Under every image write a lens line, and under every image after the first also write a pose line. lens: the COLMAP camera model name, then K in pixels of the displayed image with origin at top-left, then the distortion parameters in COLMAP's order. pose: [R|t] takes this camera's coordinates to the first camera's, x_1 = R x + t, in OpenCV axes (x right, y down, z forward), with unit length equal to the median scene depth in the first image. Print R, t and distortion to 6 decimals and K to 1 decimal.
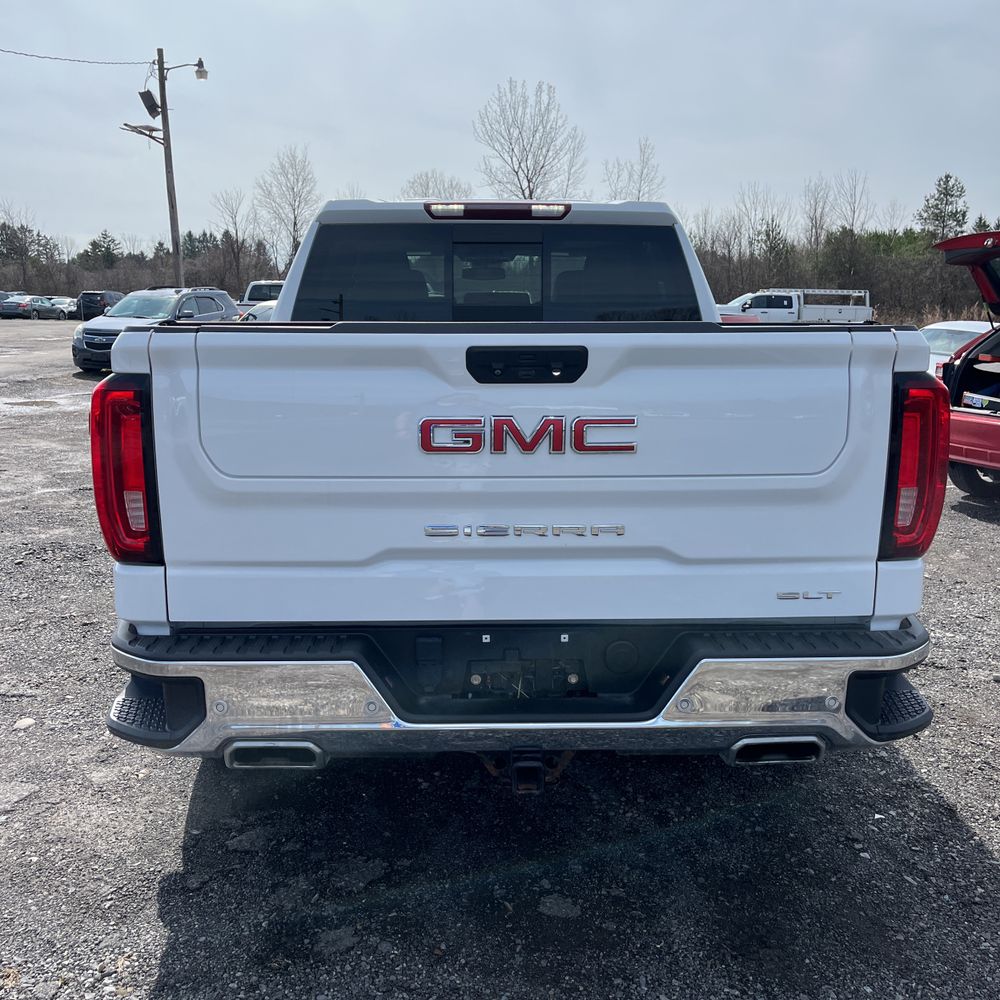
lens RADIAL K [[1009.5, 0, 492.2], [0, 1009.5, 500.8], [0, 0, 1]] dist [0.028781, 0.000000]
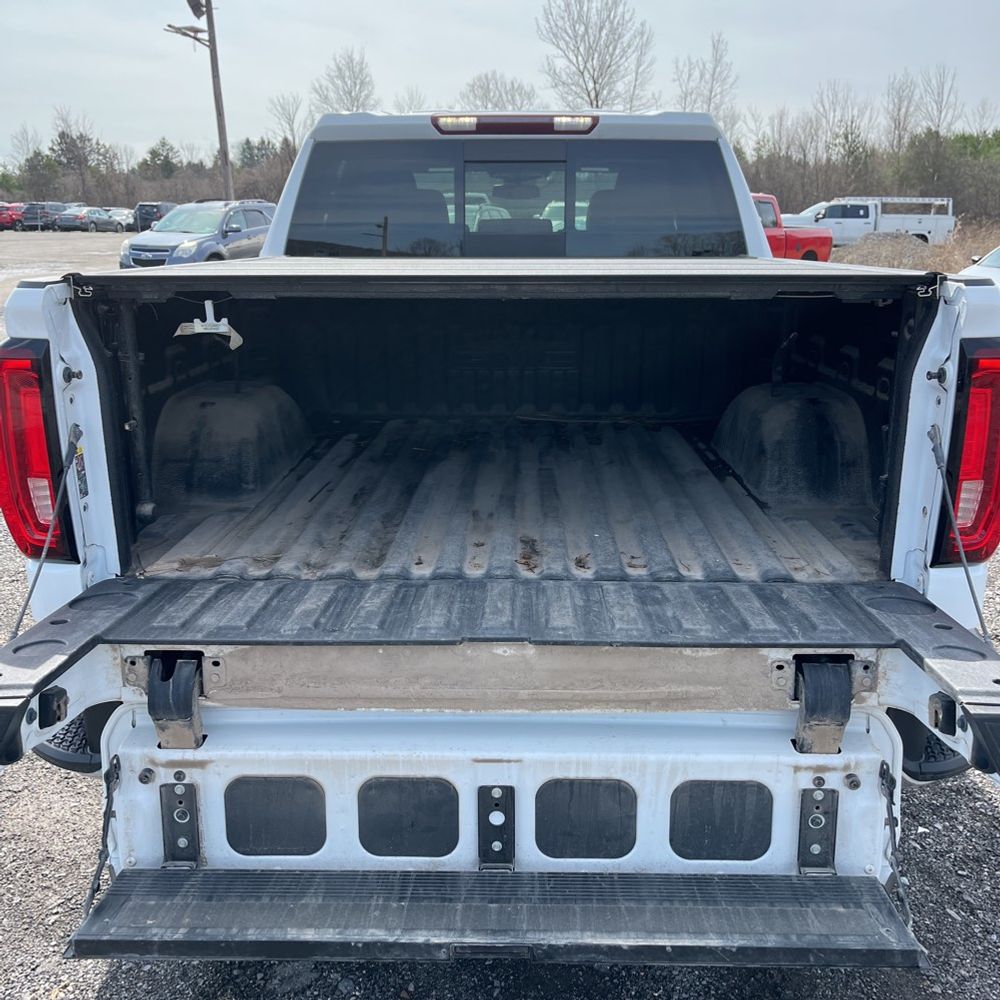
lens RADIAL K [[1009.5, 0, 504.6], [0, 1009.5, 512.5], [0, 0, 1]] dist [0.028781, 0.000000]
pose [[0.998766, 0.010965, -0.048440, 0.039492], [-0.006326, 0.995465, 0.094917, -0.032570], [0.049261, -0.094493, 0.994306, 0.088223]]
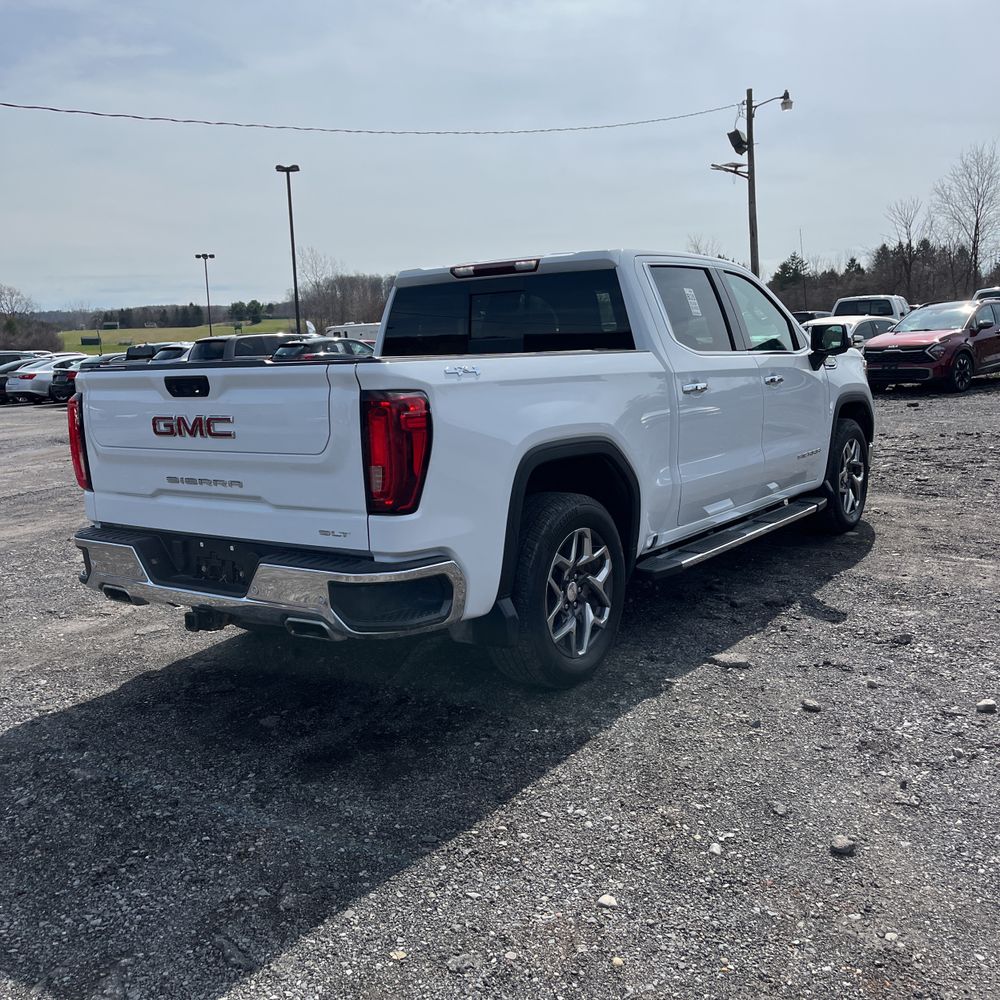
lens RADIAL K [[1009.5, 0, 498.2], [0, 1009.5, 517.8], [0, 0, 1]] dist [0.028781, 0.000000]
pose [[0.796738, 0.068539, -0.600425, 0.768816], [-0.068414, 0.997390, 0.023070, 0.008661], [0.600439, 0.022697, 0.799348, -0.047168]]
